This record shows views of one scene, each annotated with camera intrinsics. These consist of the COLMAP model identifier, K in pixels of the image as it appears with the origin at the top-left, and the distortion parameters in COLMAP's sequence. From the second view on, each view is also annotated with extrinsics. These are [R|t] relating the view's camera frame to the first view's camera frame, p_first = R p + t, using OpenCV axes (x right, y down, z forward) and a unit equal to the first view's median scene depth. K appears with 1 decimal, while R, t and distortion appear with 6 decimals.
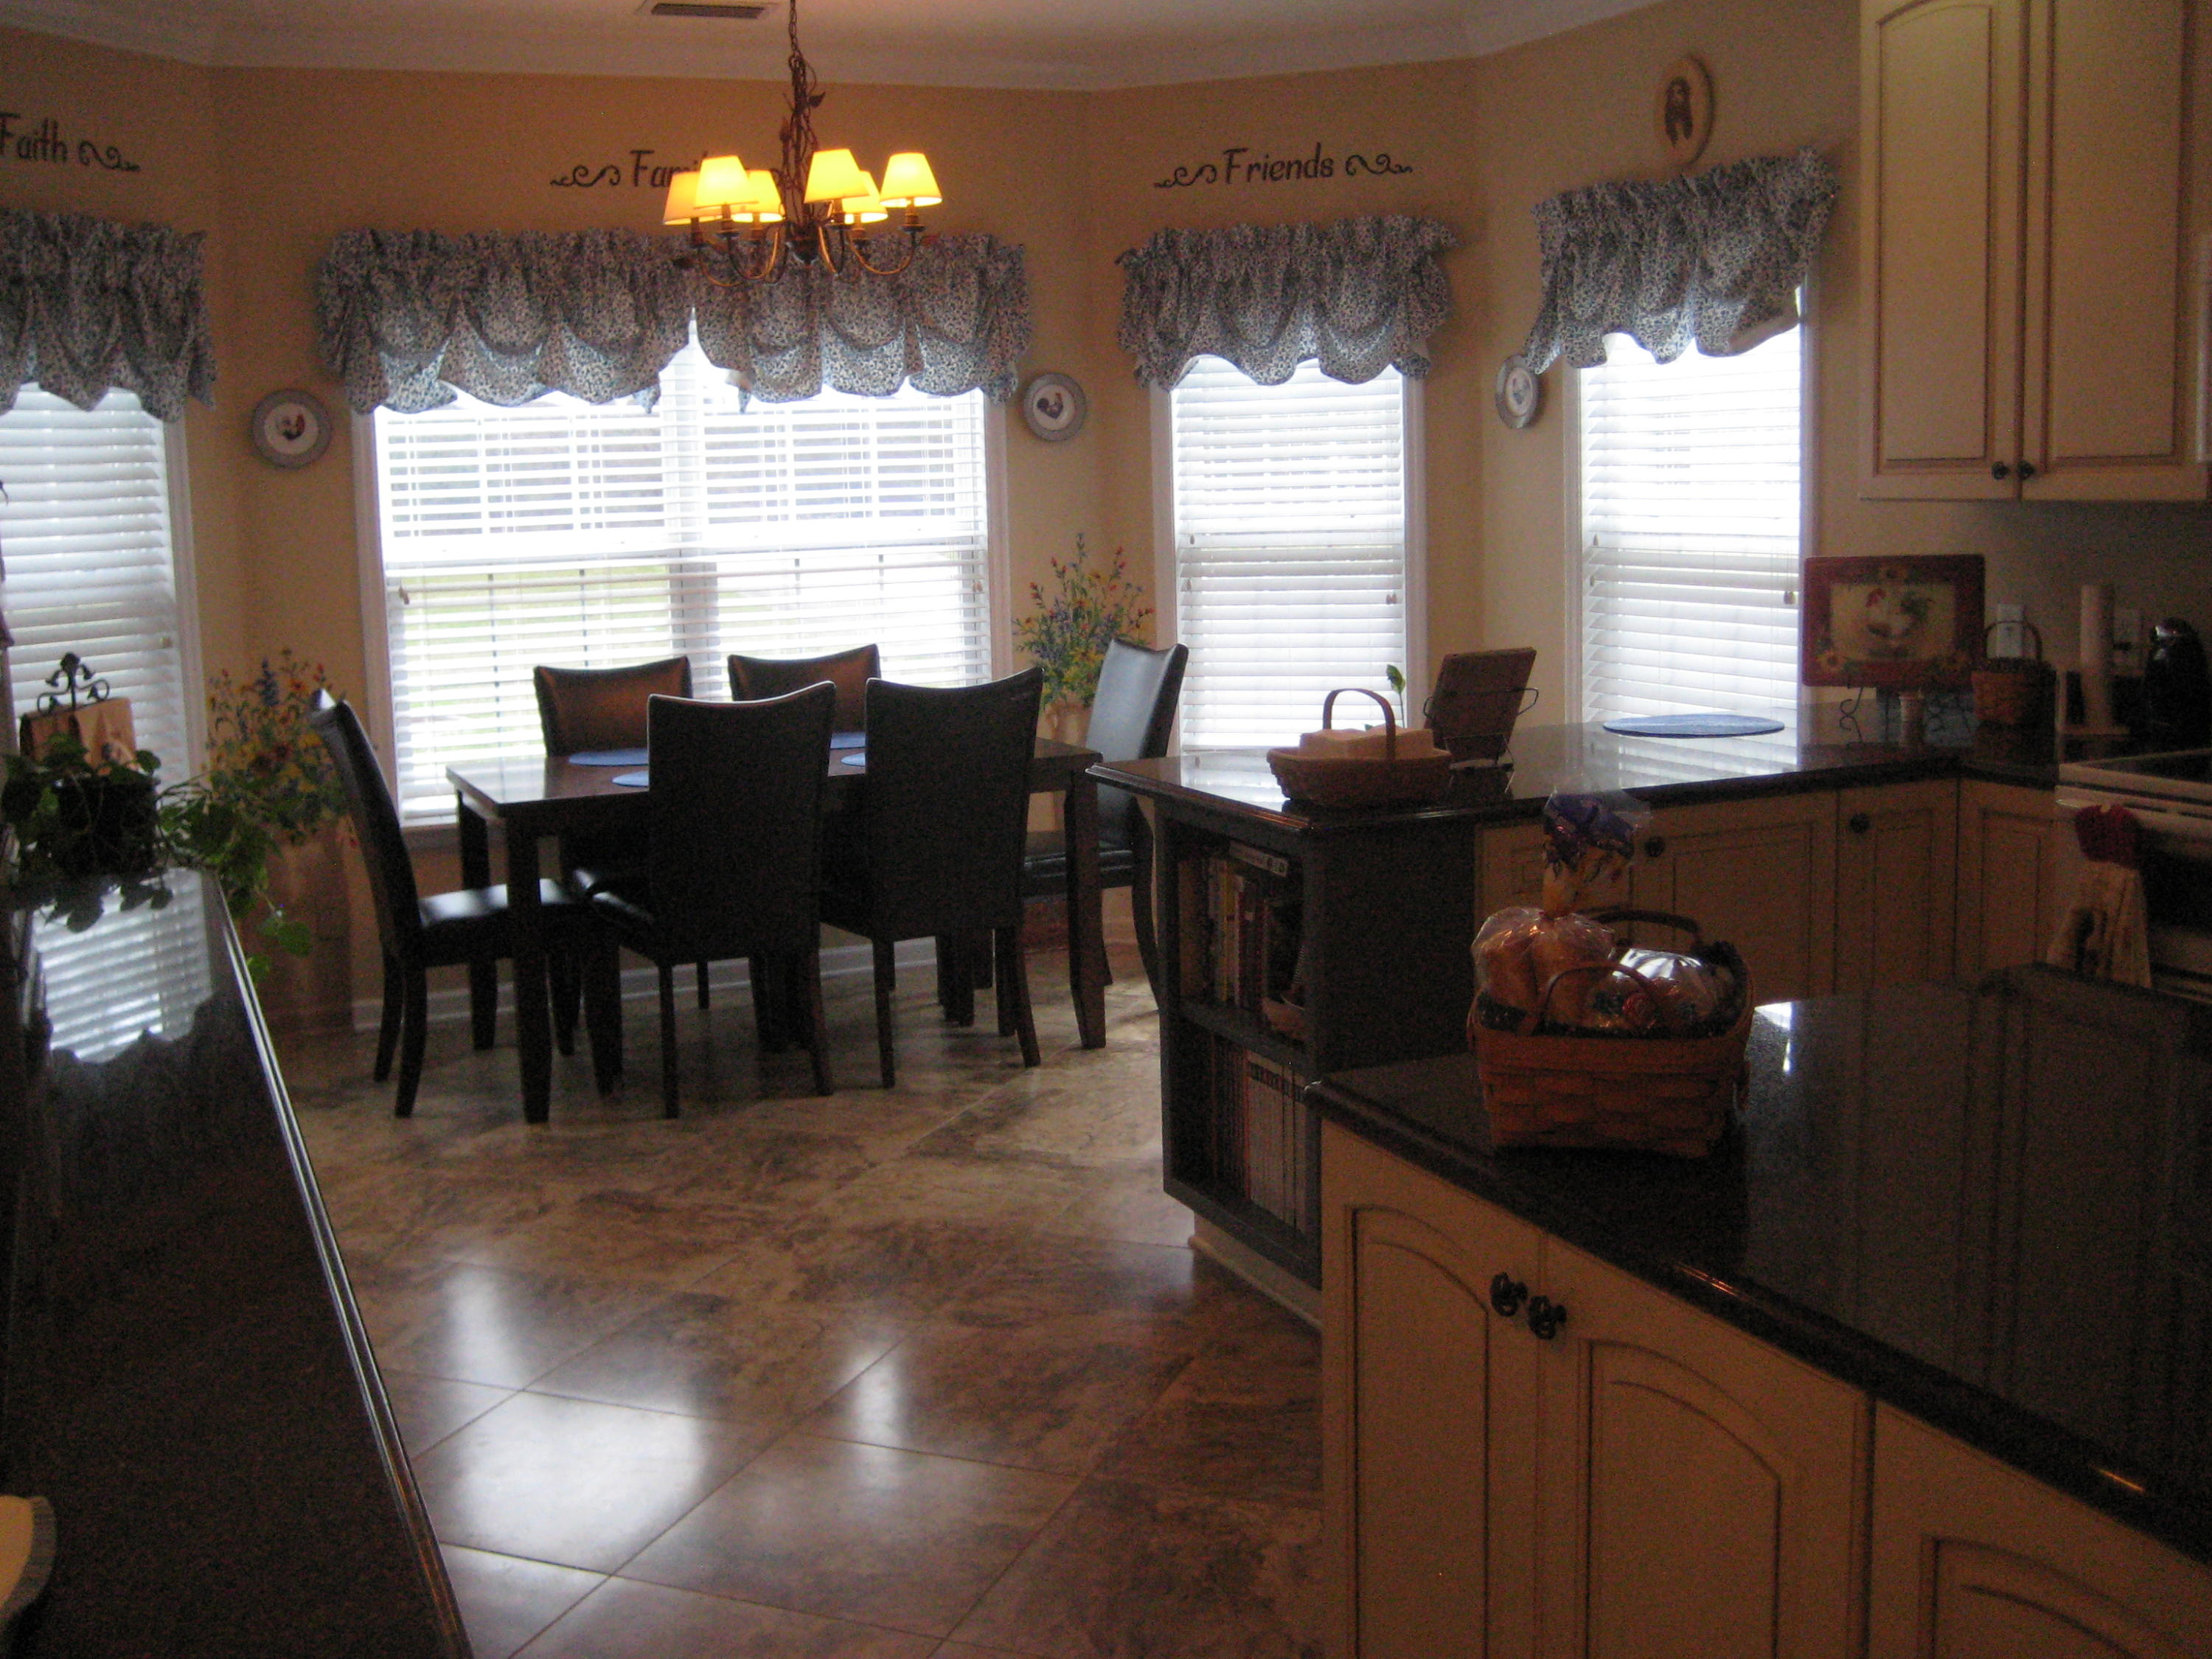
lens RADIAL K [[2297.3, 0, 1092.4], [0, 2297.3, 805.6], [0, 0, 1]] dist [-0.148957, 0.180763]
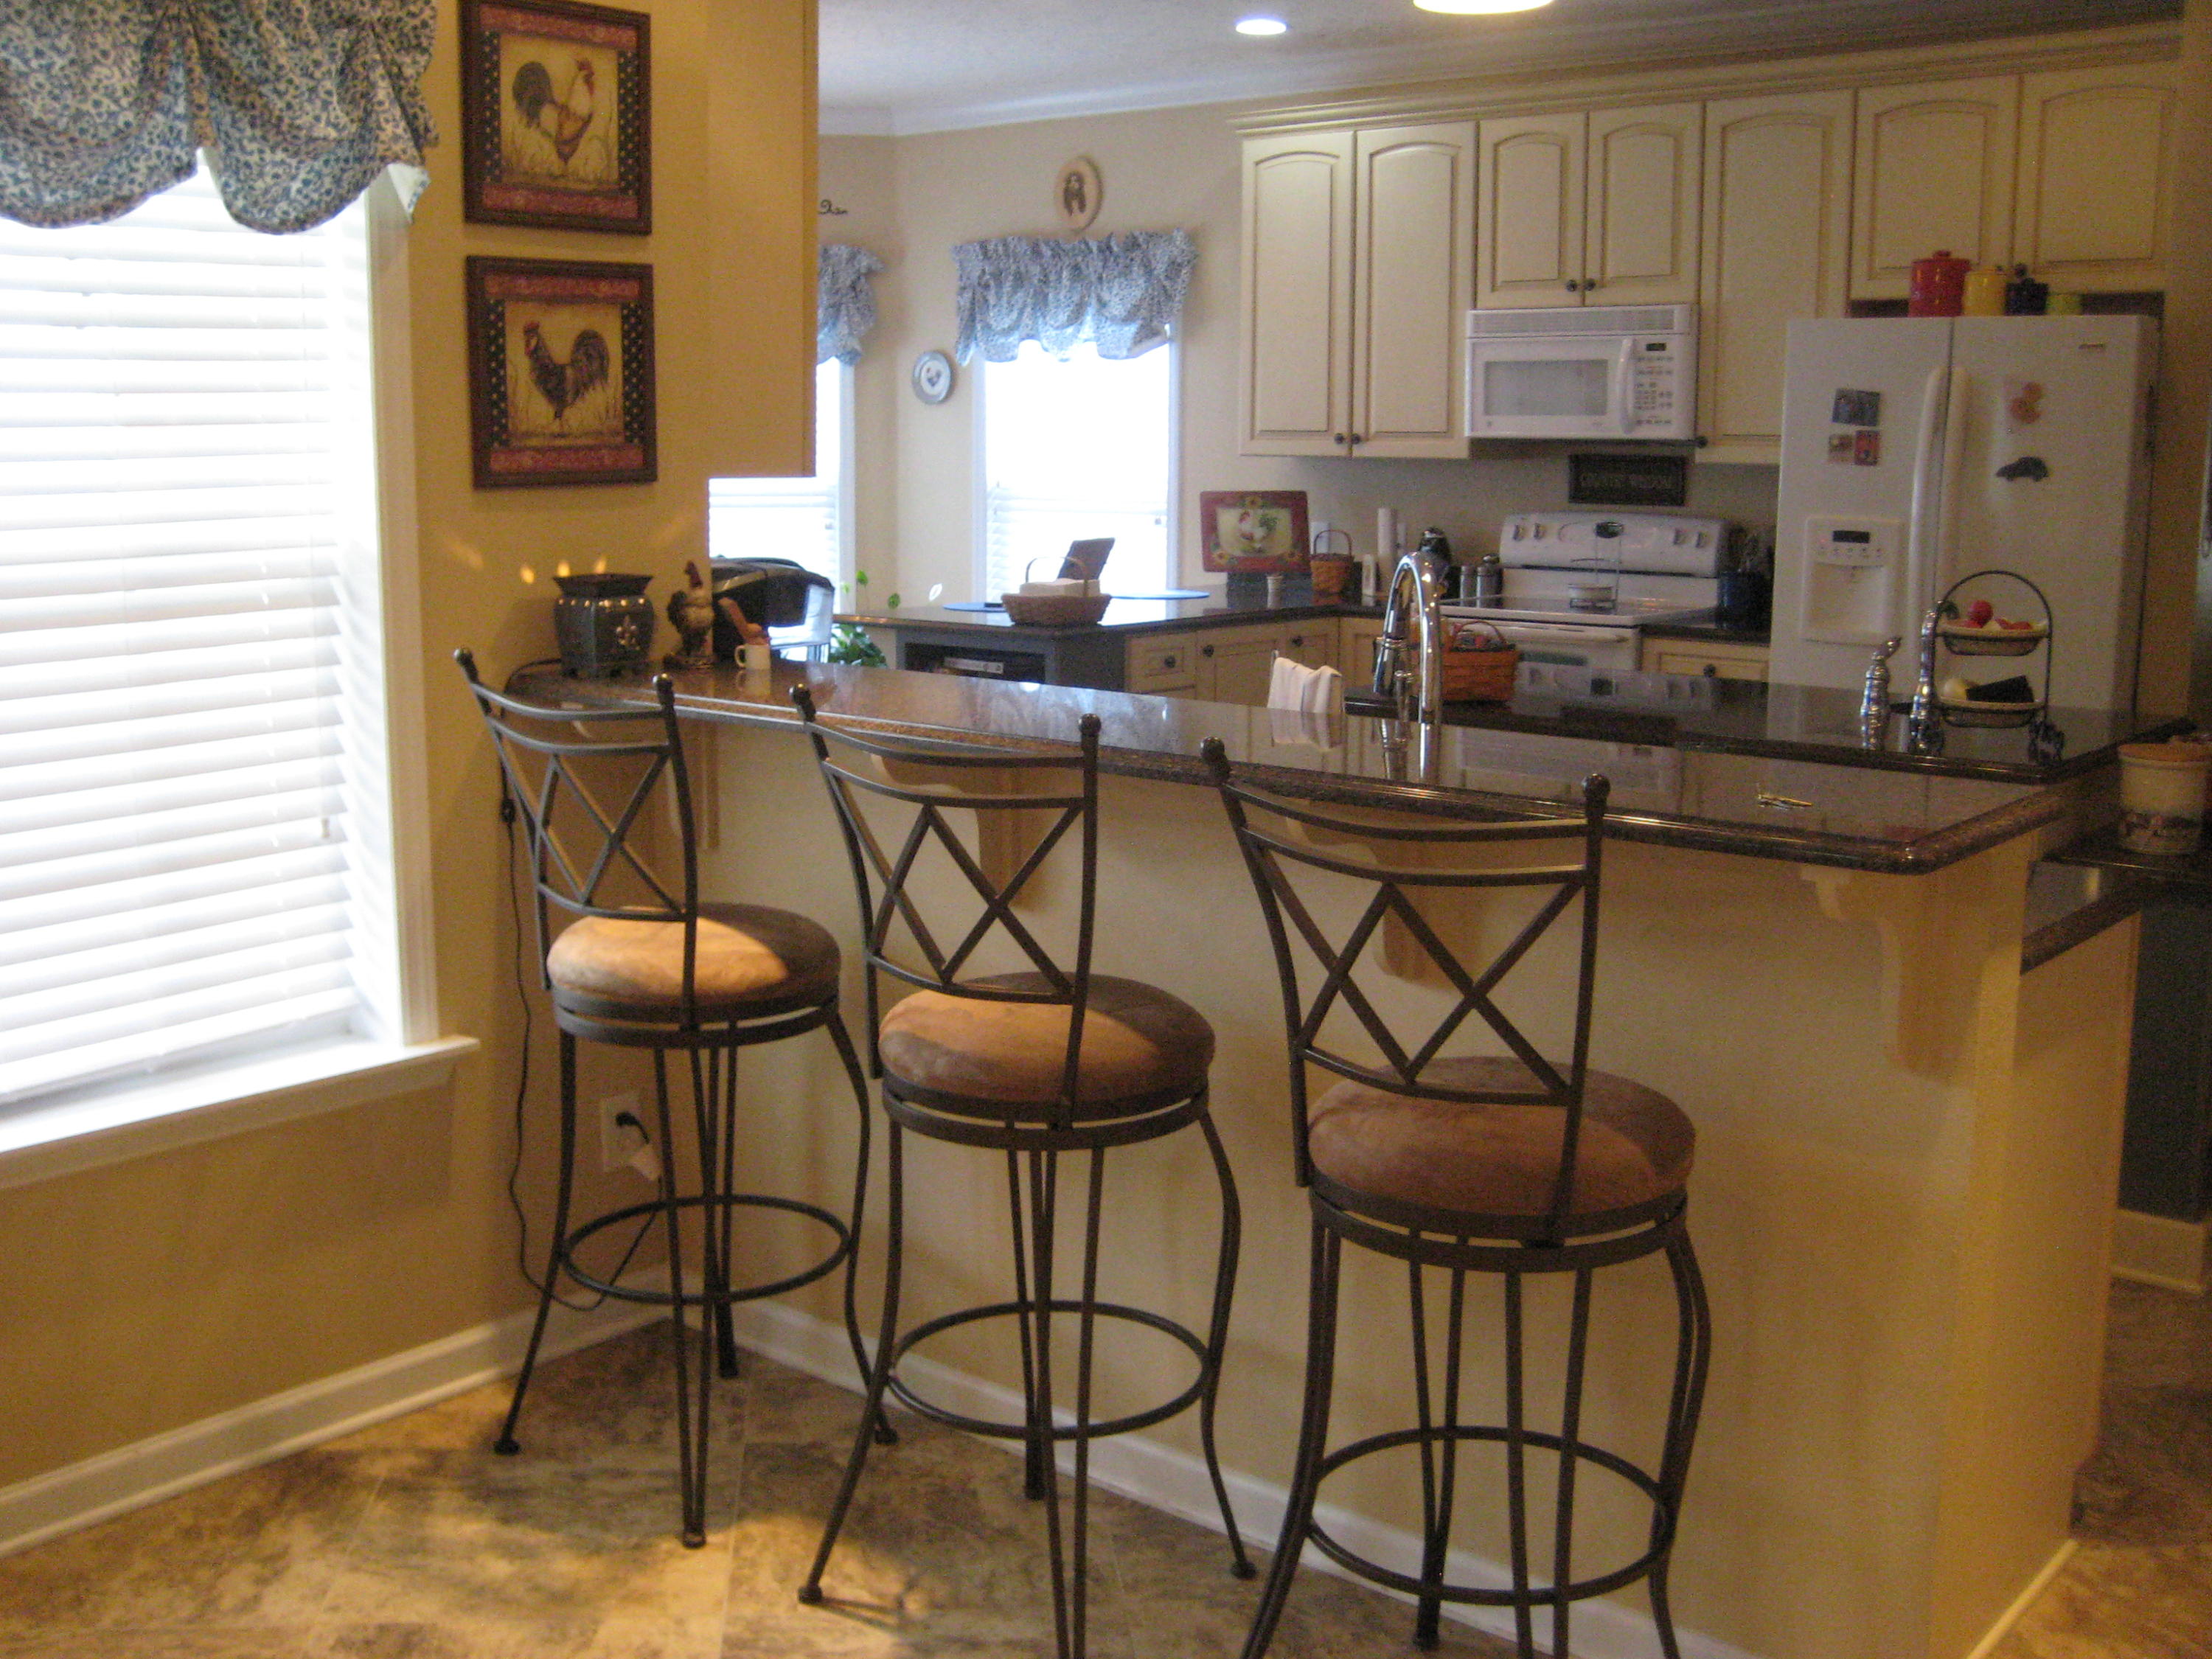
lens RADIAL K [[2297.3, 0, 1092.4], [0, 2297.3, 805.6], [0, 0, 1]] dist [-0.148957, 0.180763]
pose [[0.892001, -0.039212, 0.450329, -0.437732], [0.035077, 0.999231, 0.017526, 0.071851], [-0.450670, 0.000163, 0.892691, -0.358253]]
